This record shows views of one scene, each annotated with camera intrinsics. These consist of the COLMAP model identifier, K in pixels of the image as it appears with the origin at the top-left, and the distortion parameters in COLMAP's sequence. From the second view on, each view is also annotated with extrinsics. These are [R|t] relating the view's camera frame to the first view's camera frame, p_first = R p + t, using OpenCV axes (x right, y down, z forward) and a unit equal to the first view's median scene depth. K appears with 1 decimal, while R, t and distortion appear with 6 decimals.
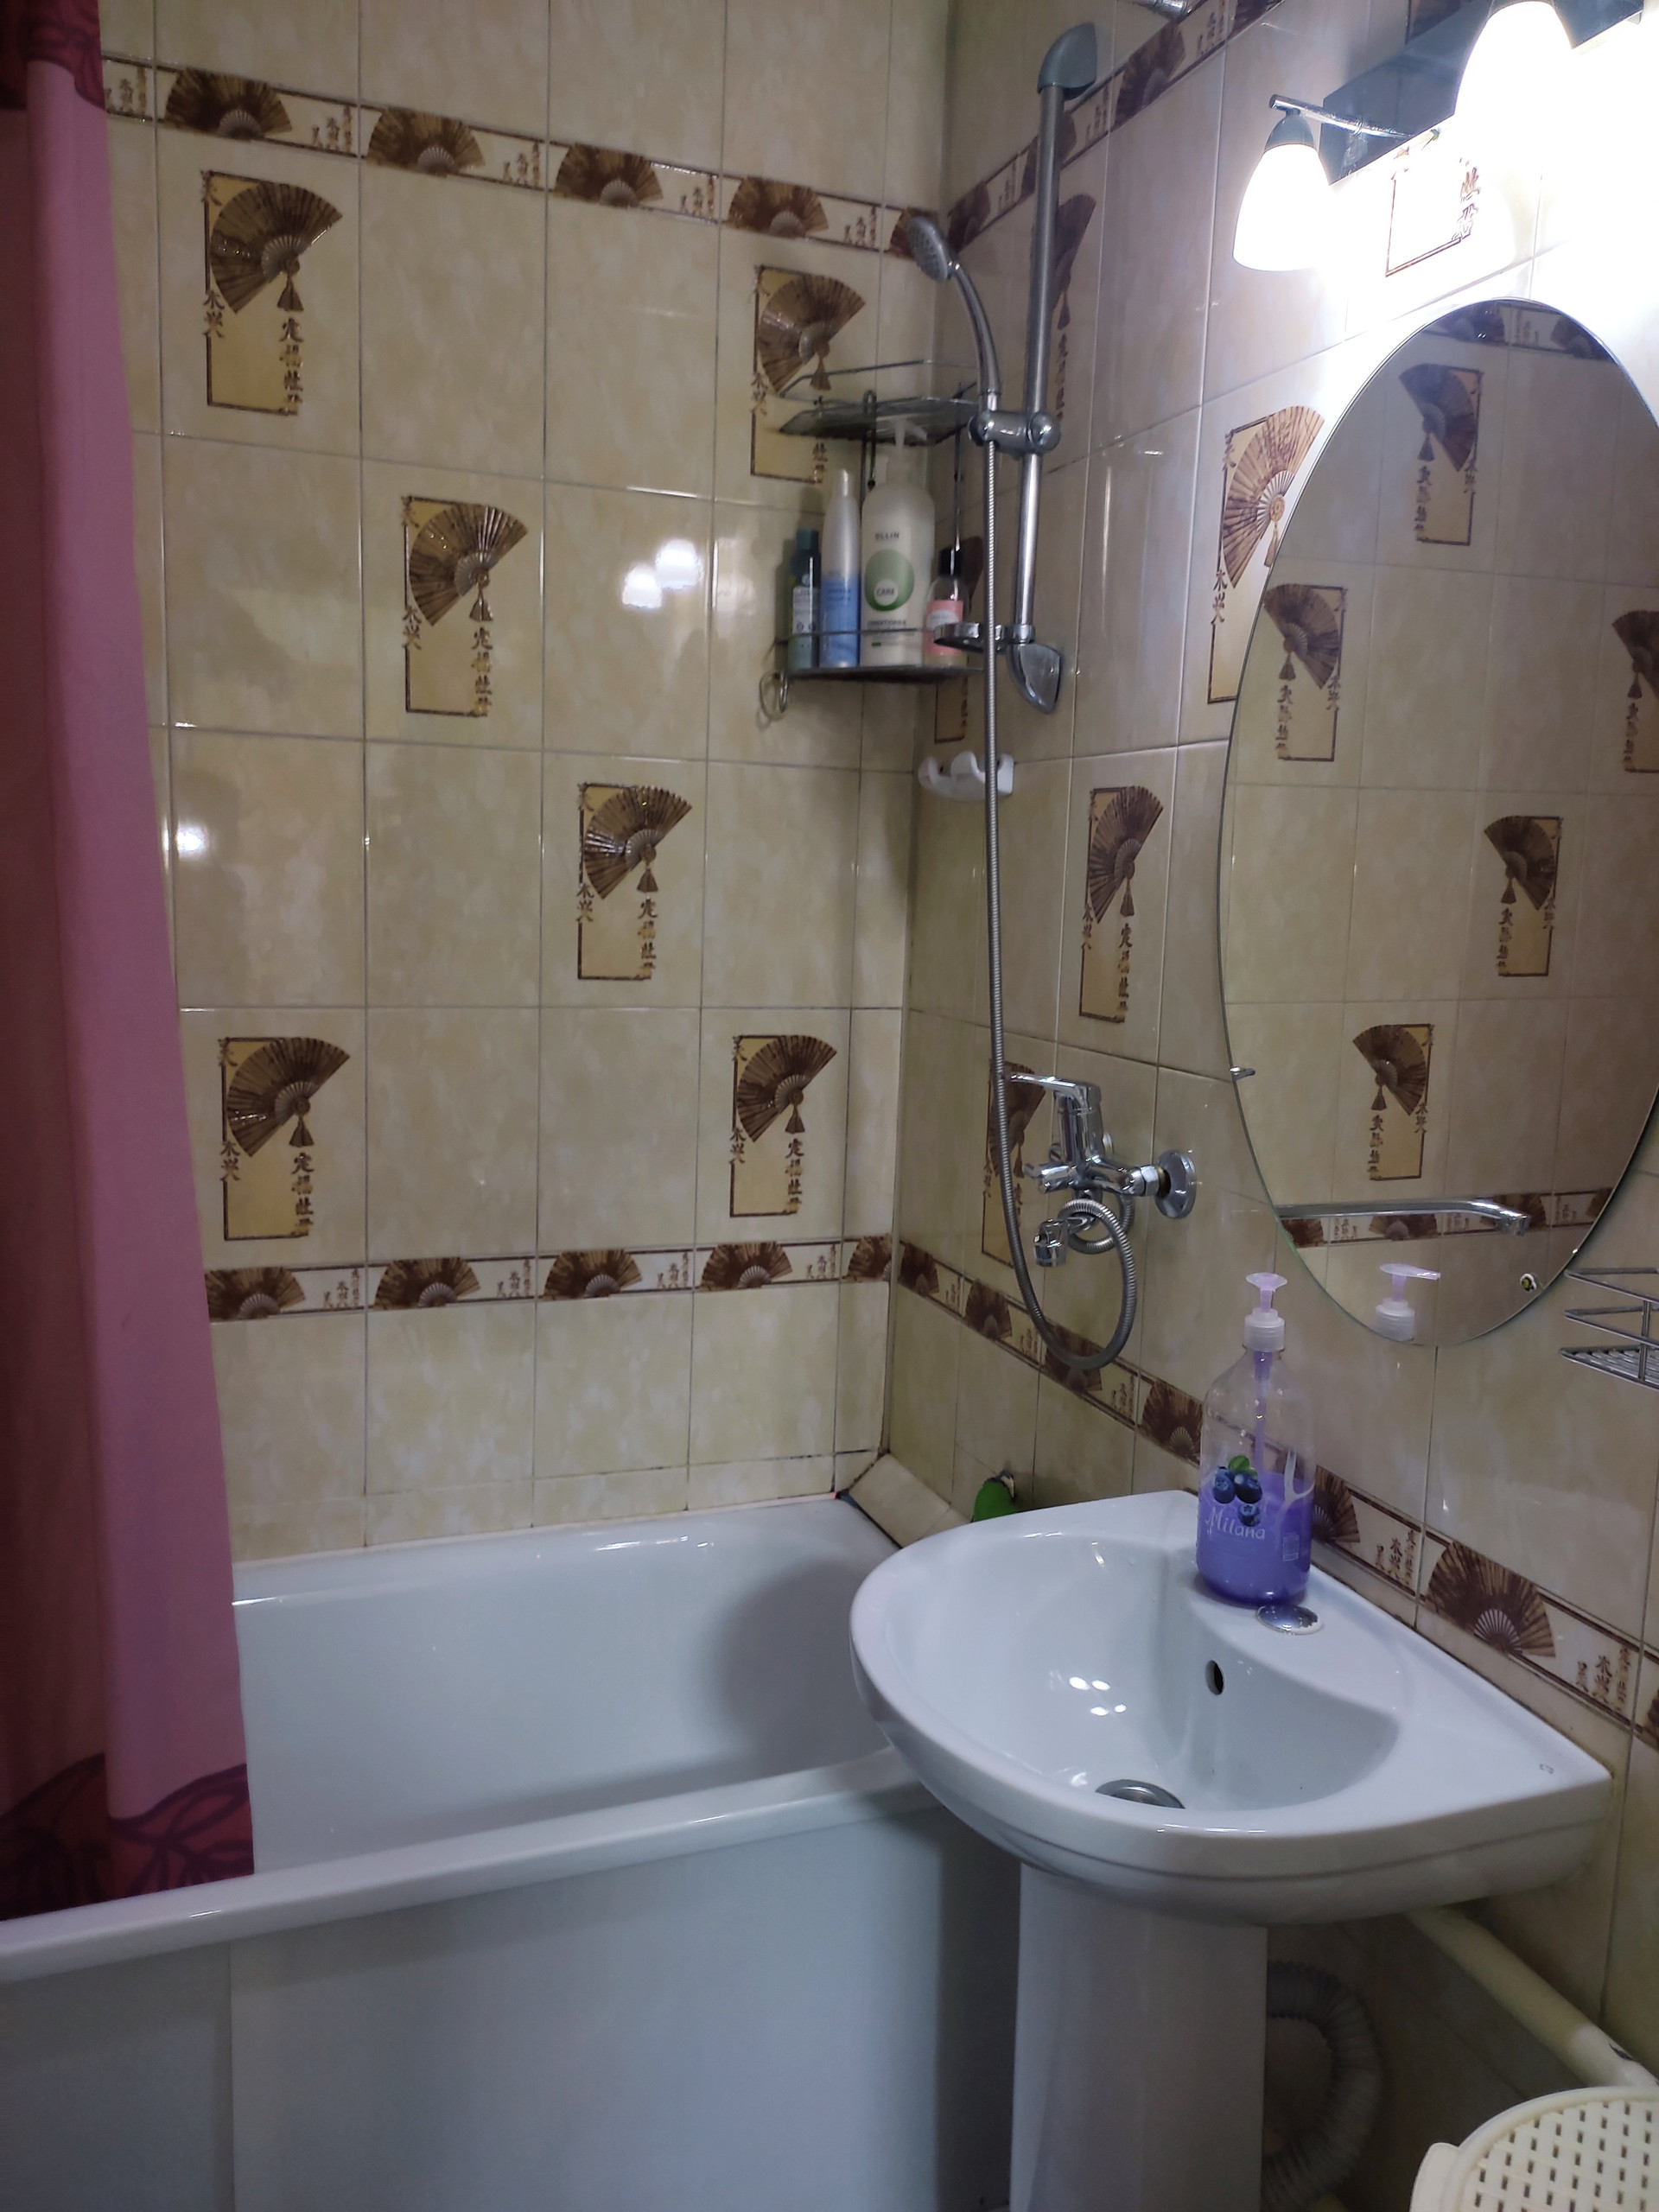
lens RADIAL K [[1641.8, 0, 826.3], [0, 1641.8, 1100.4], [0, 0, 1]] dist [0.064845, -0.072266]
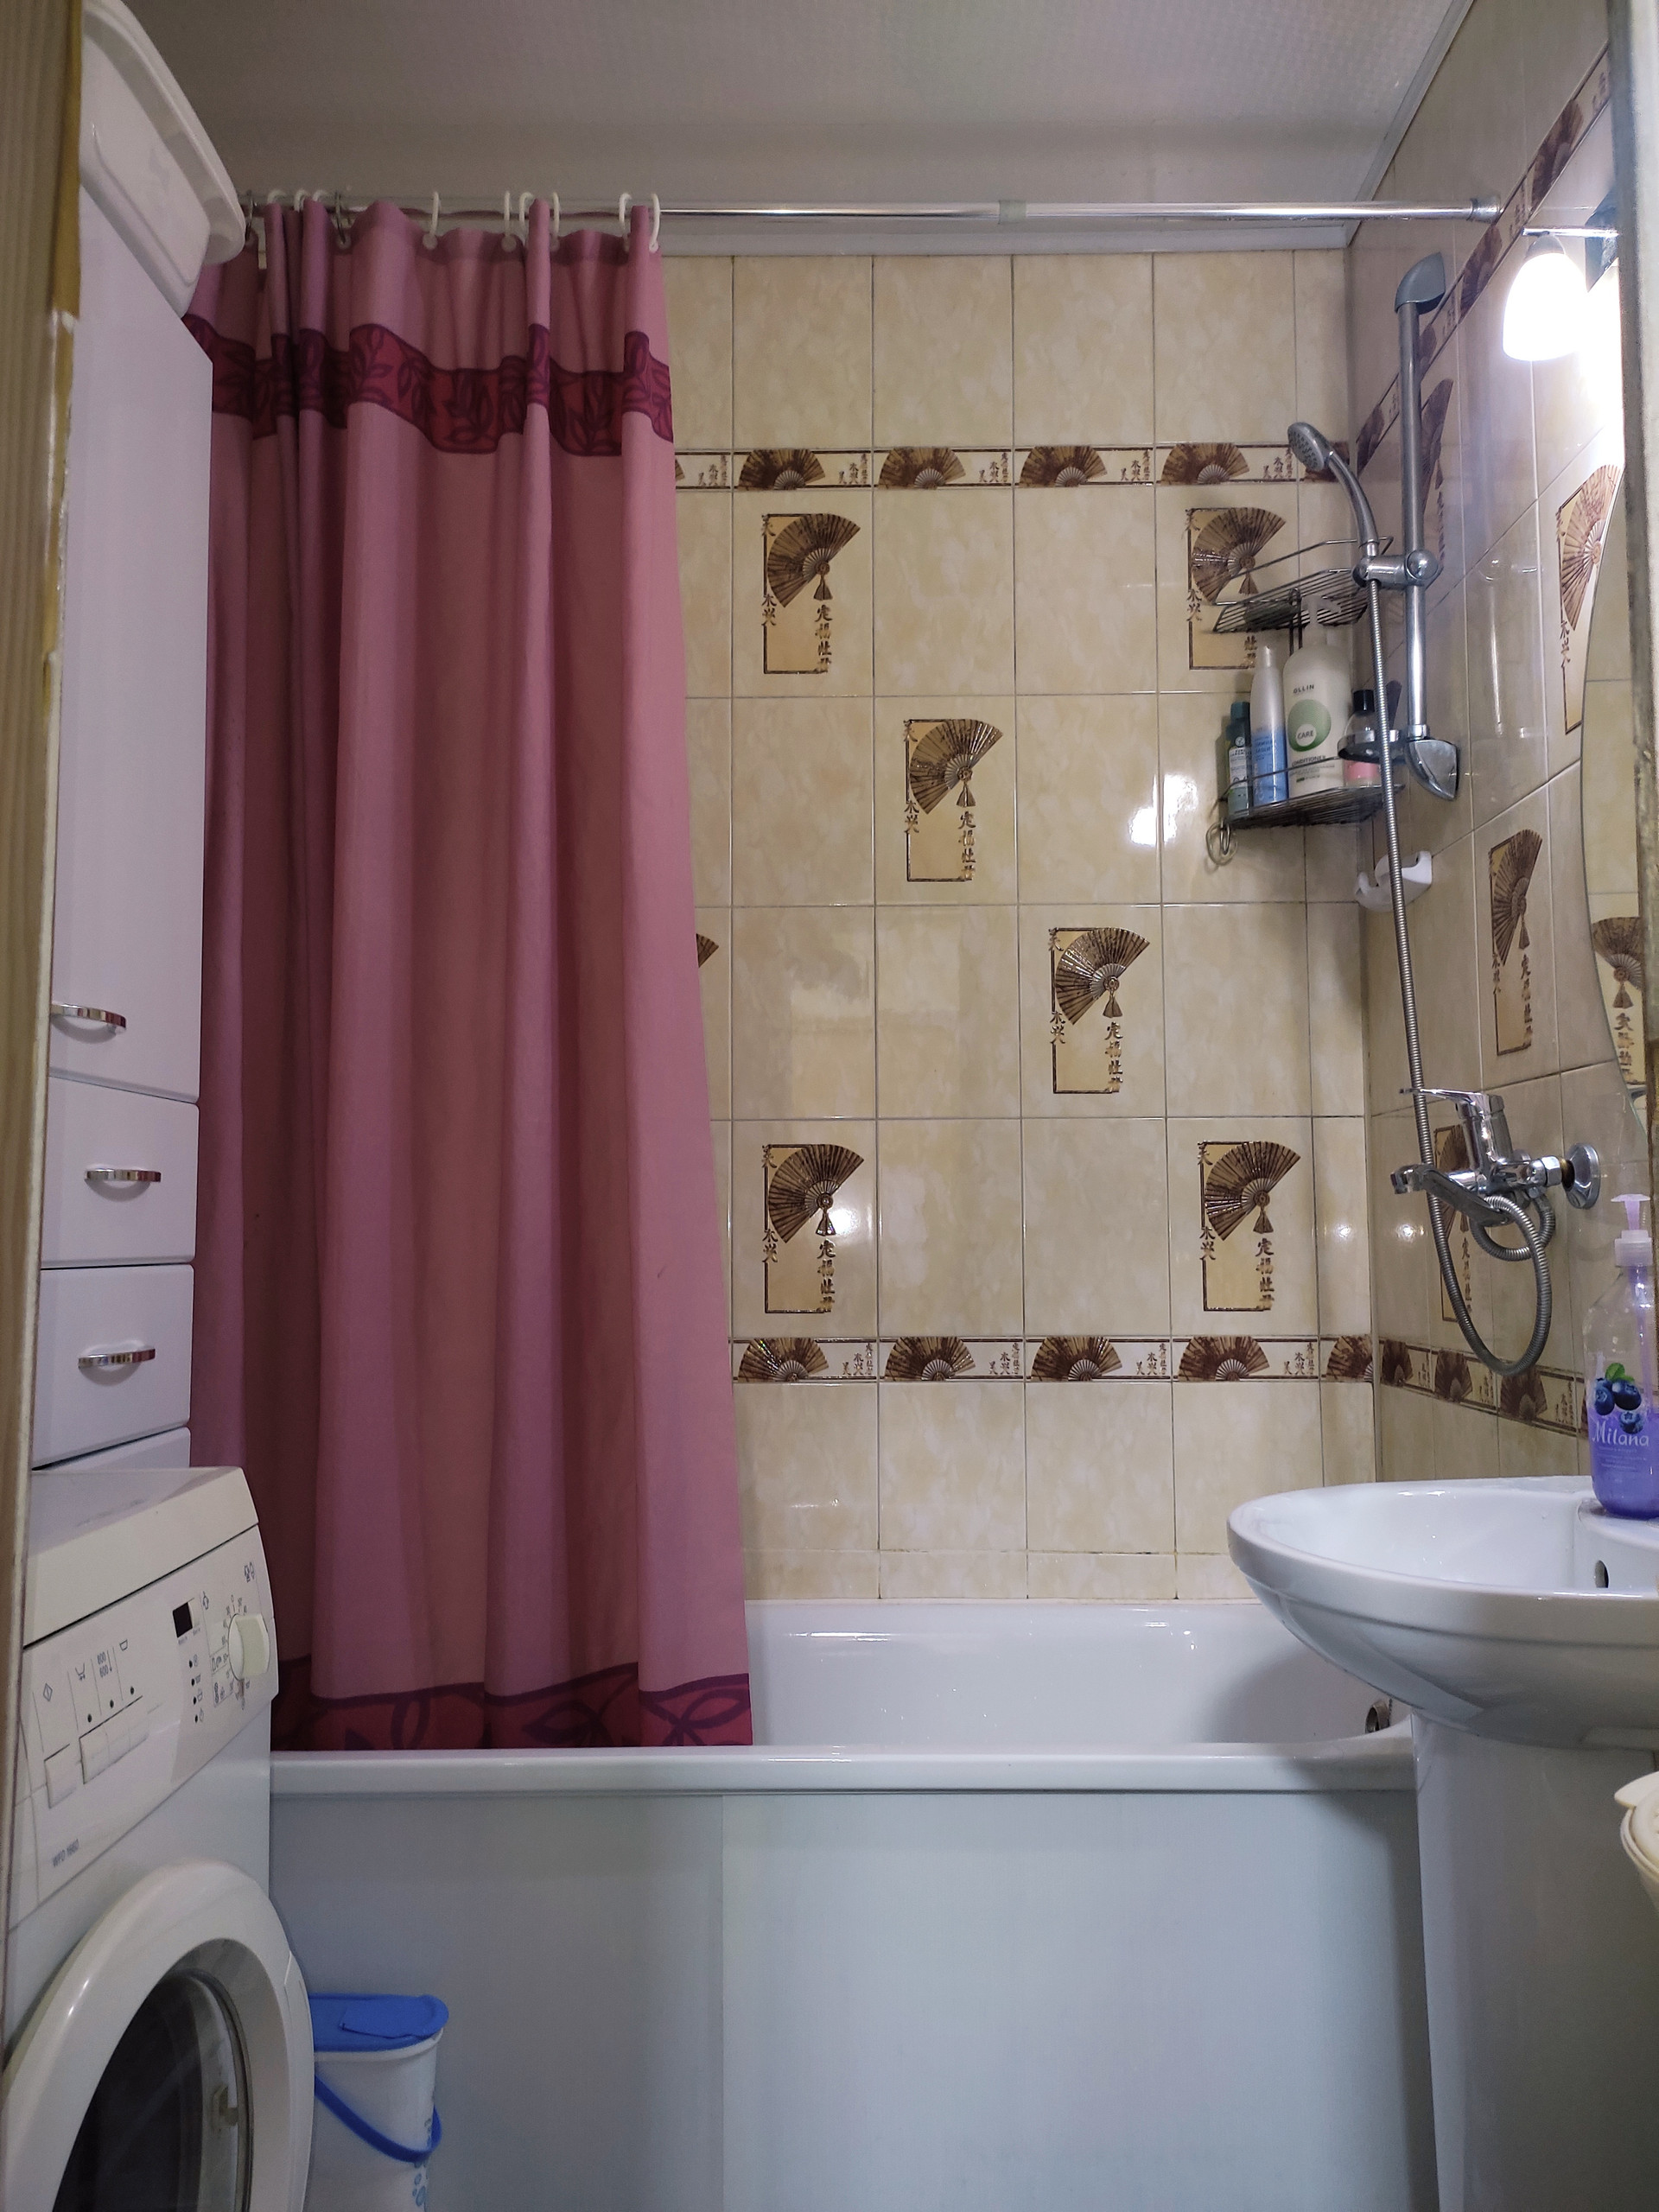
lens RADIAL K [[1641.8, 0, 838.0], [0, 1641.8, 1095.8], [0, 0, 1]] dist [0.064845, -0.072266]
pose [[0.933354, -0.071212, -0.351823, 0.117774], [-0.010732, 0.974150, -0.225646, 0.196909], [0.358798, 0.214384, 0.908462, -0.104398]]
